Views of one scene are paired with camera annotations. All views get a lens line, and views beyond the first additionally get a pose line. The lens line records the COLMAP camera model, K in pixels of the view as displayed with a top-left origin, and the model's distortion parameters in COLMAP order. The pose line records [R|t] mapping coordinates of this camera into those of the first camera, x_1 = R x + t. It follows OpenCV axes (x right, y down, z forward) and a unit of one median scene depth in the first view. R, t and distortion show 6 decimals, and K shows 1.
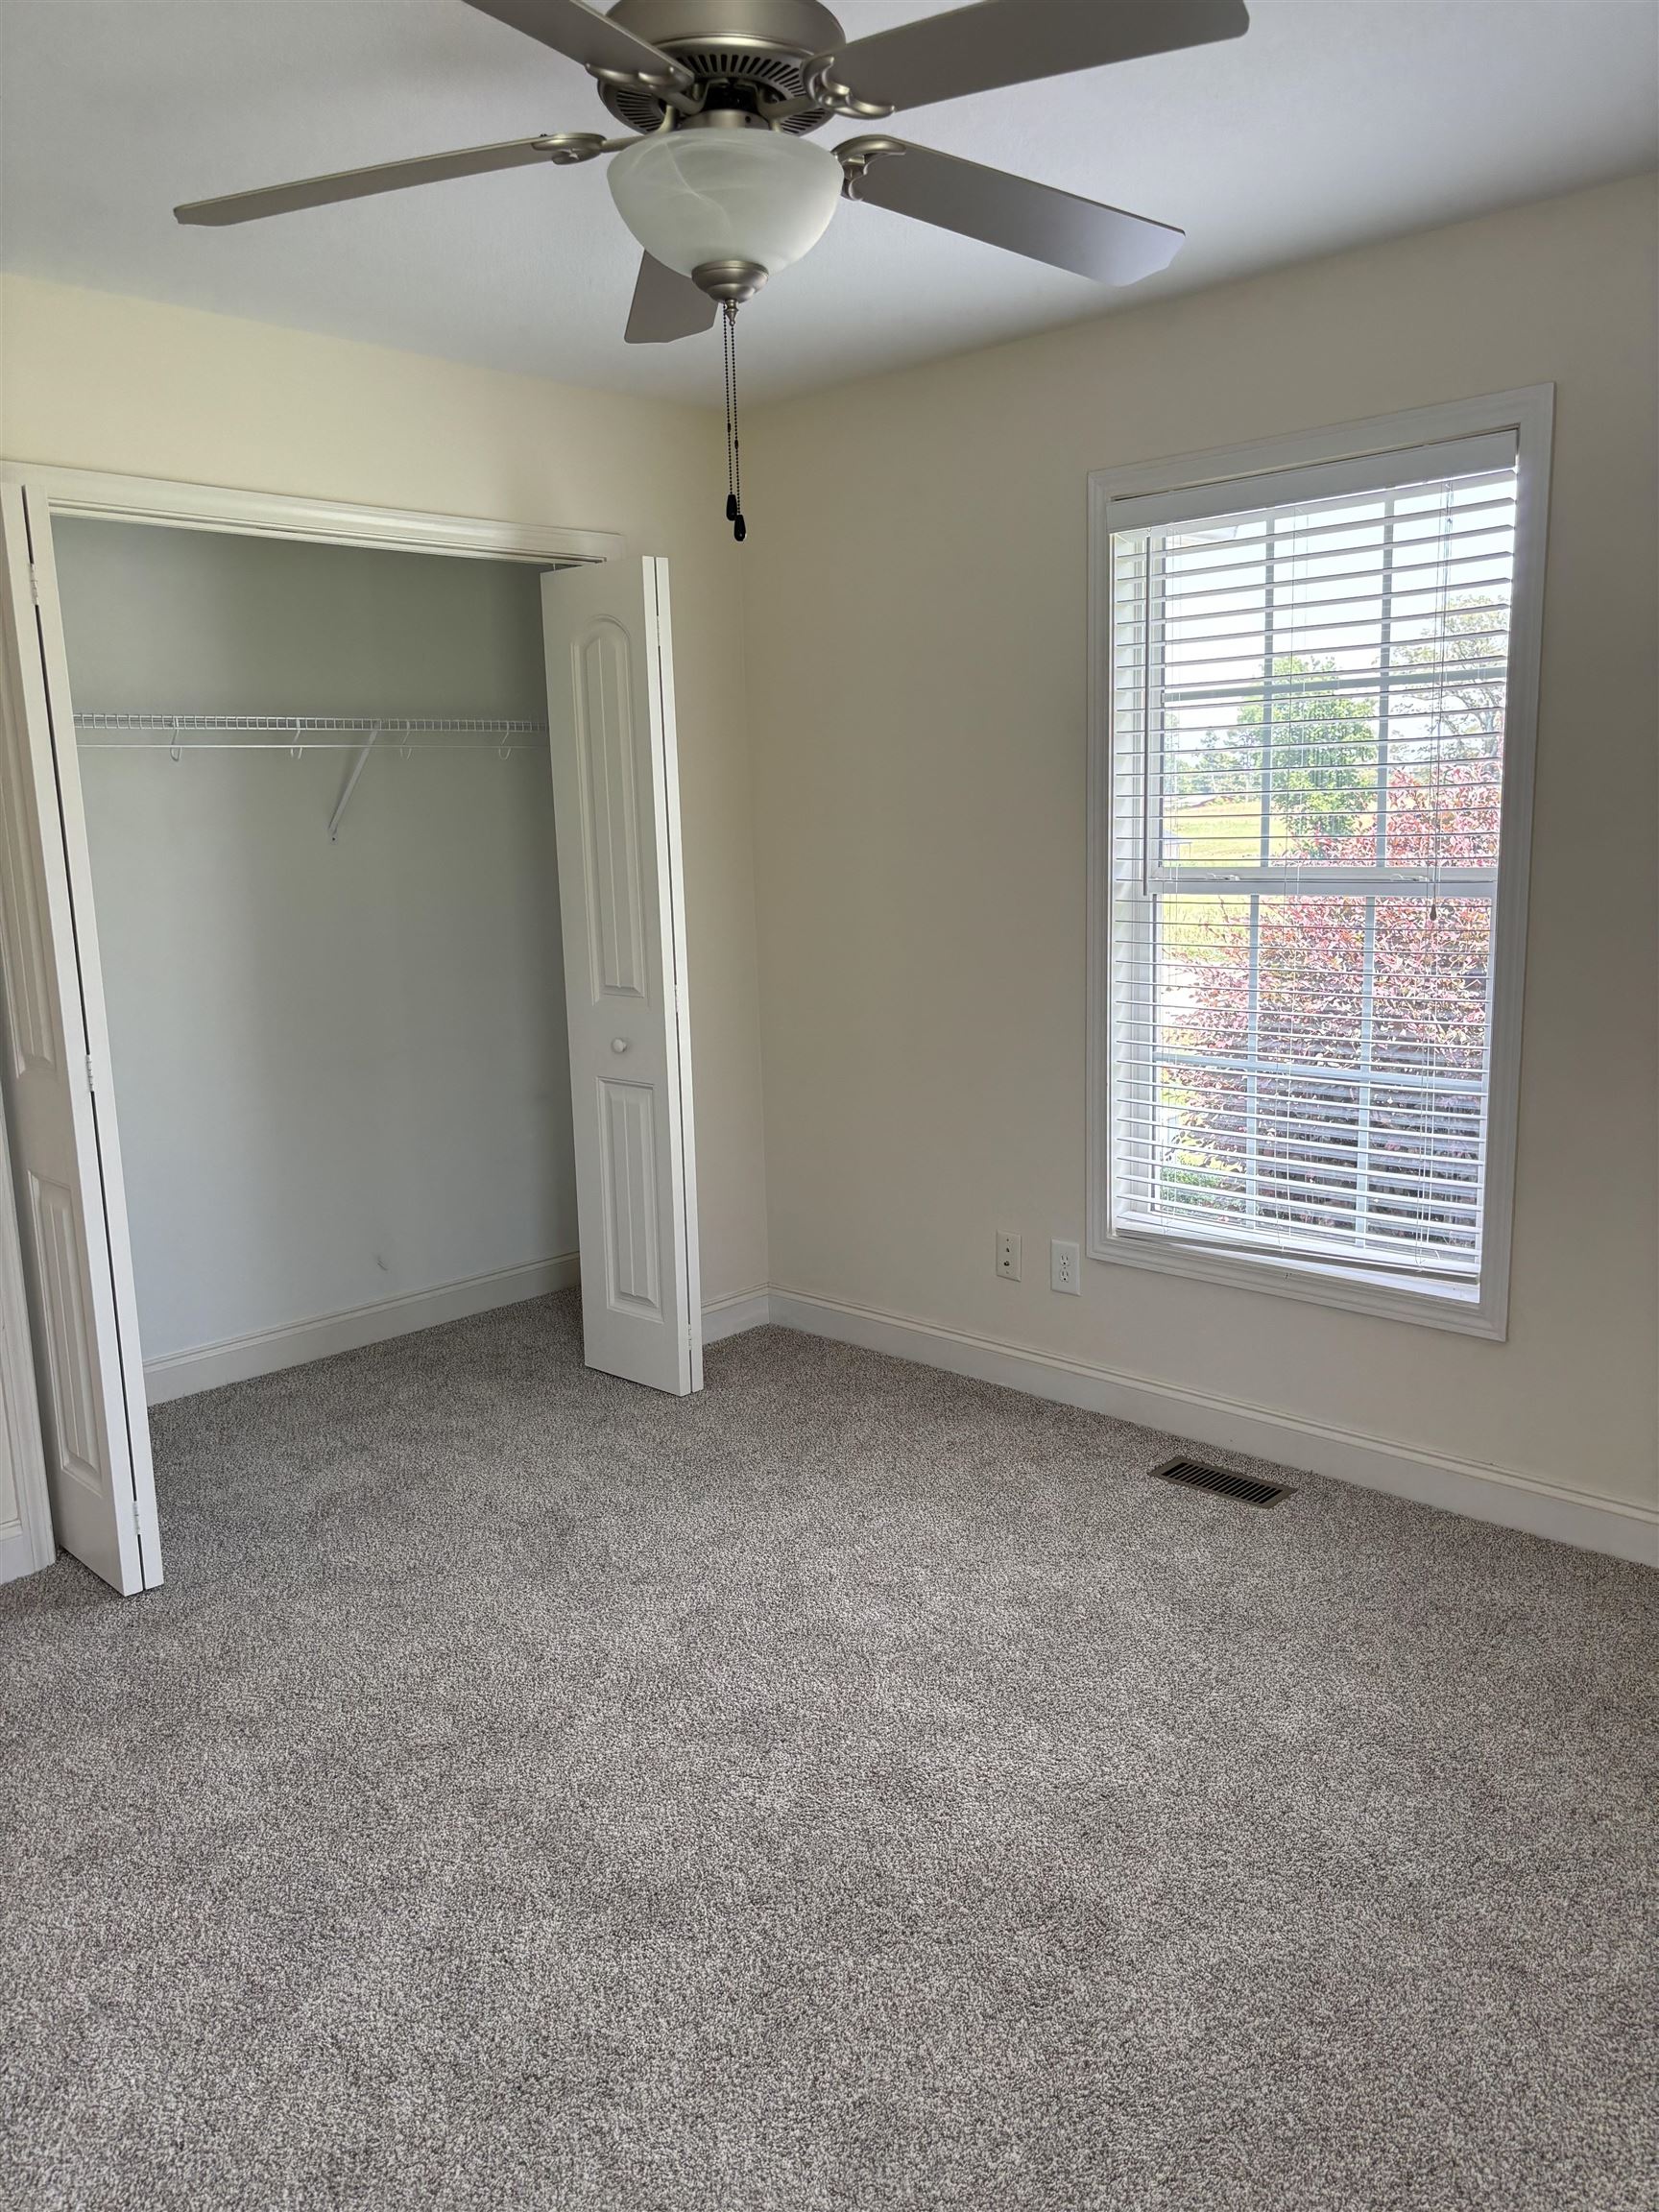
lens RADIAL K [[1668.6, 0, 829.5], [0, 1668.6, 1106.0], [0, 0, 1]] dist [0.000902, -0.089478]
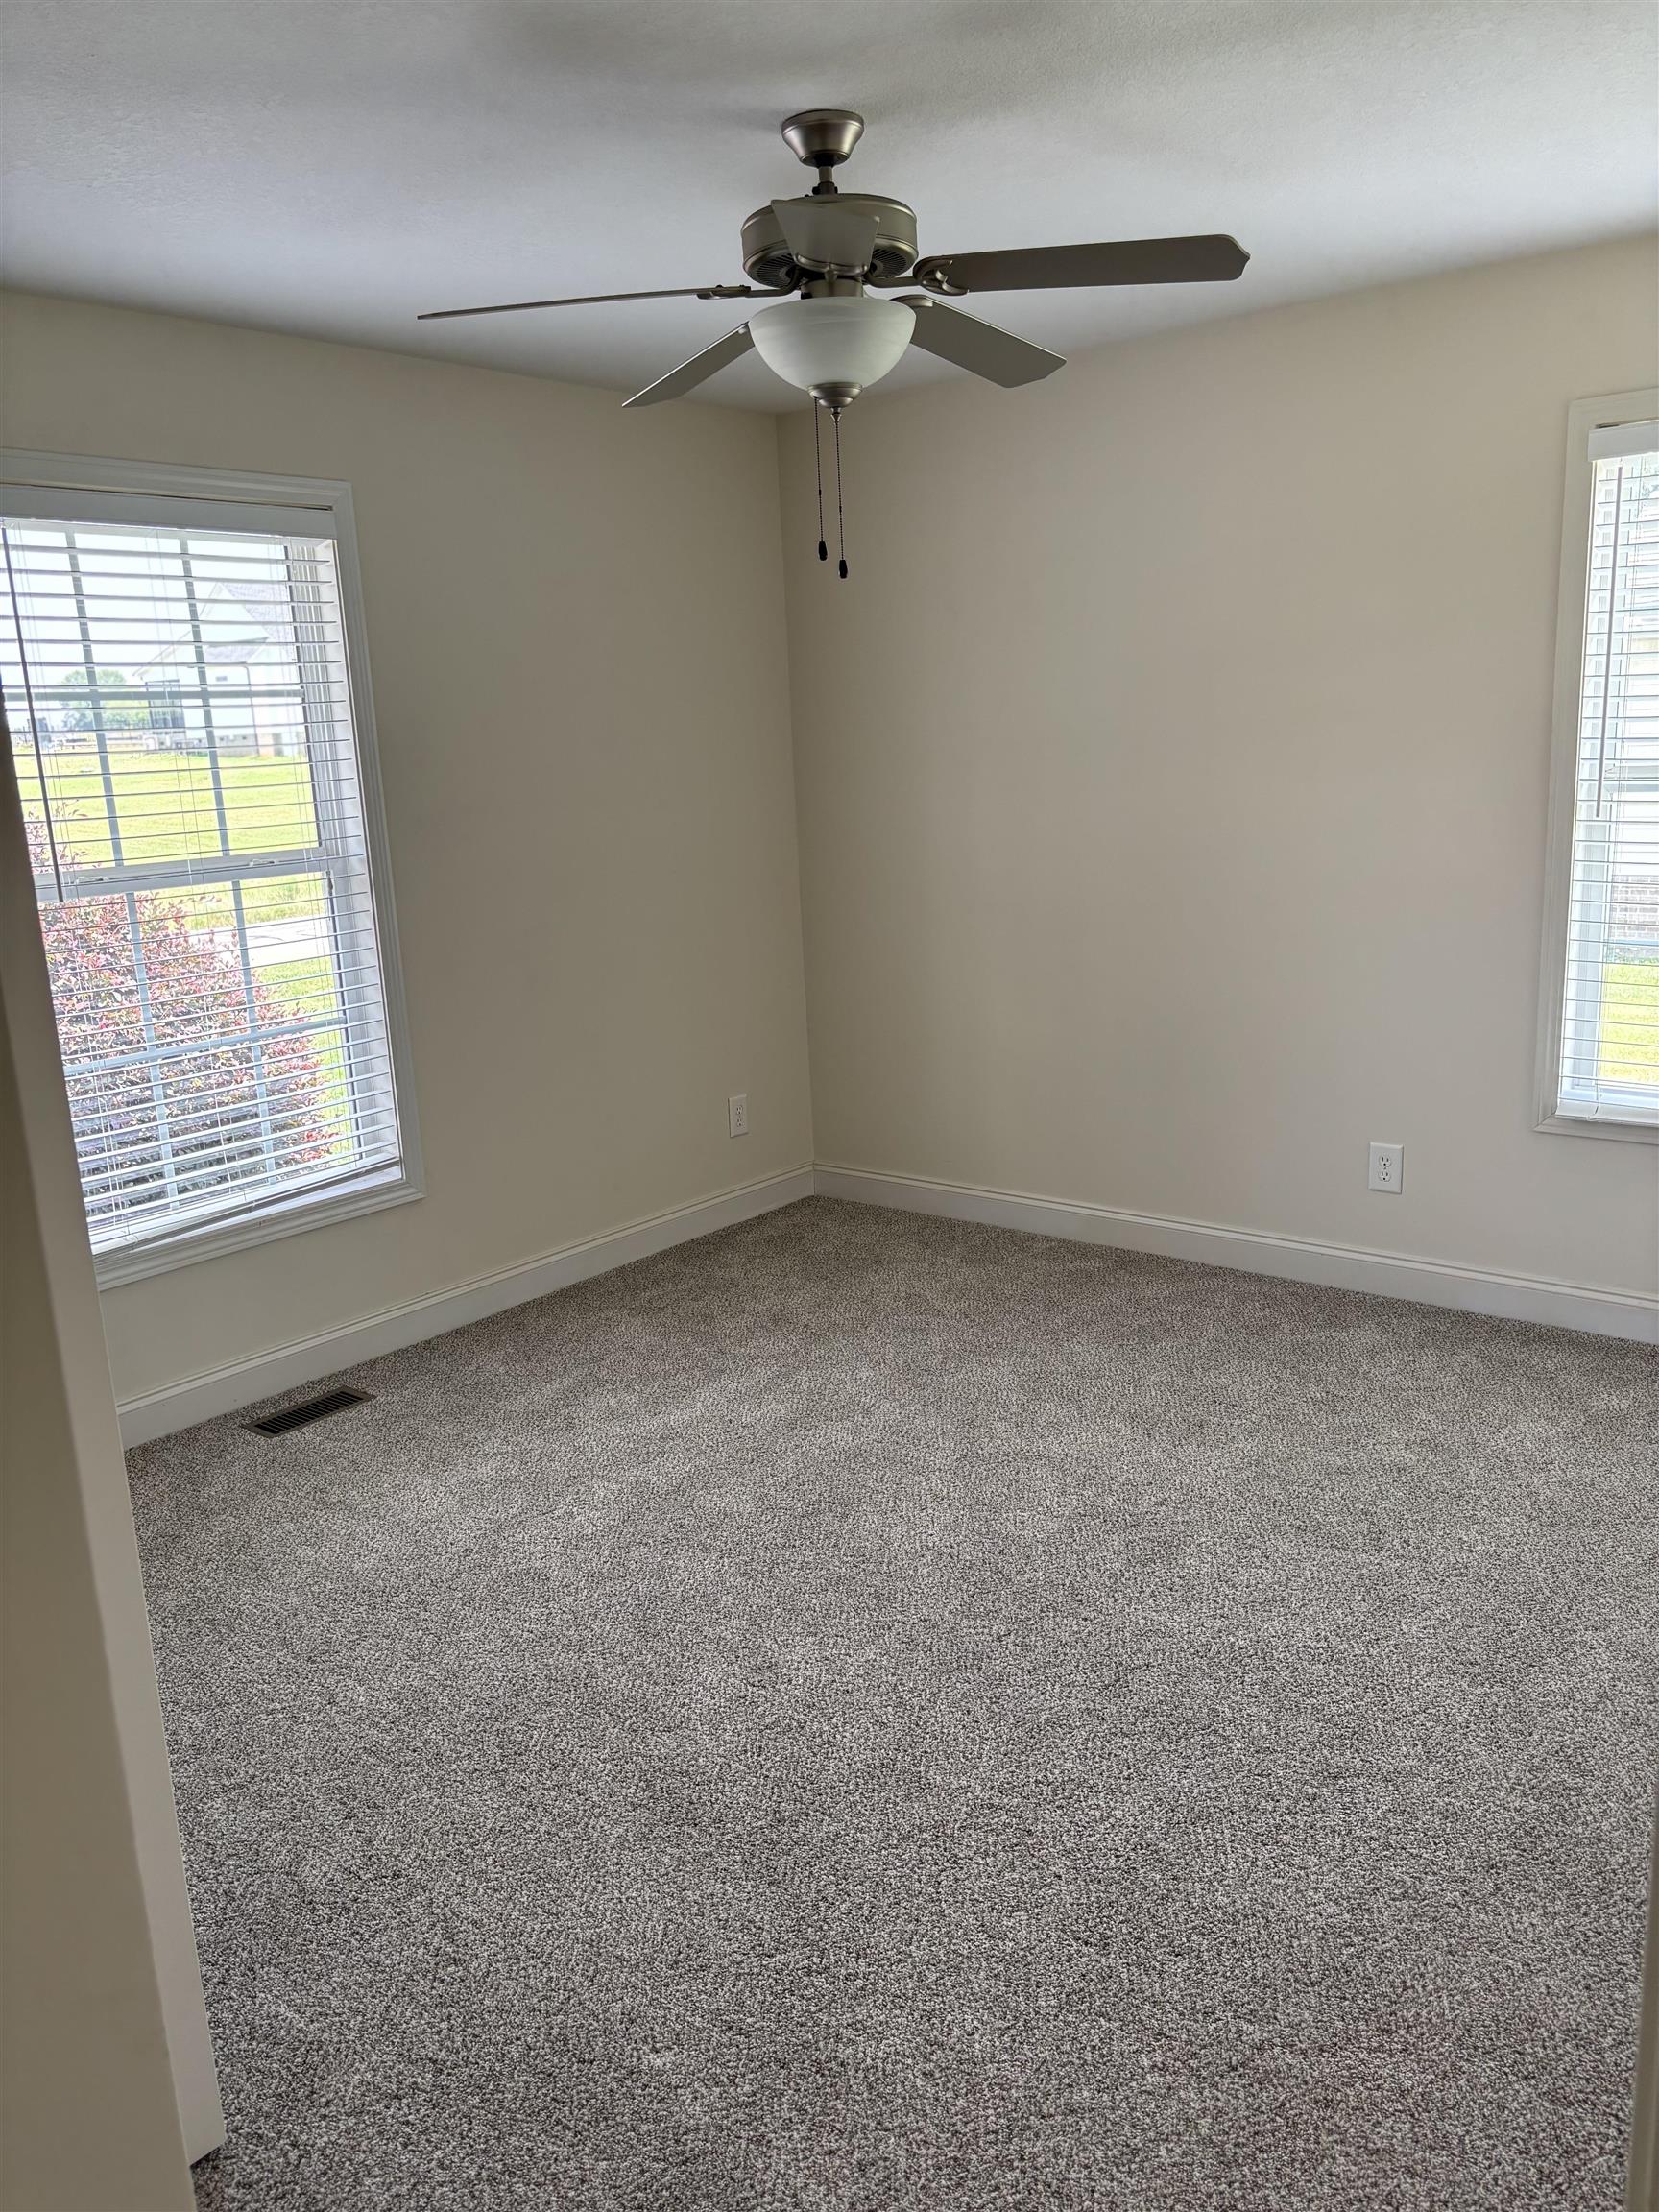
lens RADIAL K [[1668.6, 0, 829.5], [0, 1668.6, 1106.0], [0, 0, 1]] dist [0.000902, -0.089478]
pose [[-0.092306, -0.175103, 0.980214, -0.876566], [0.229094, 0.954272, 0.192043, -0.104824], [-0.969018, 0.242288, -0.047970, 0.697039]]
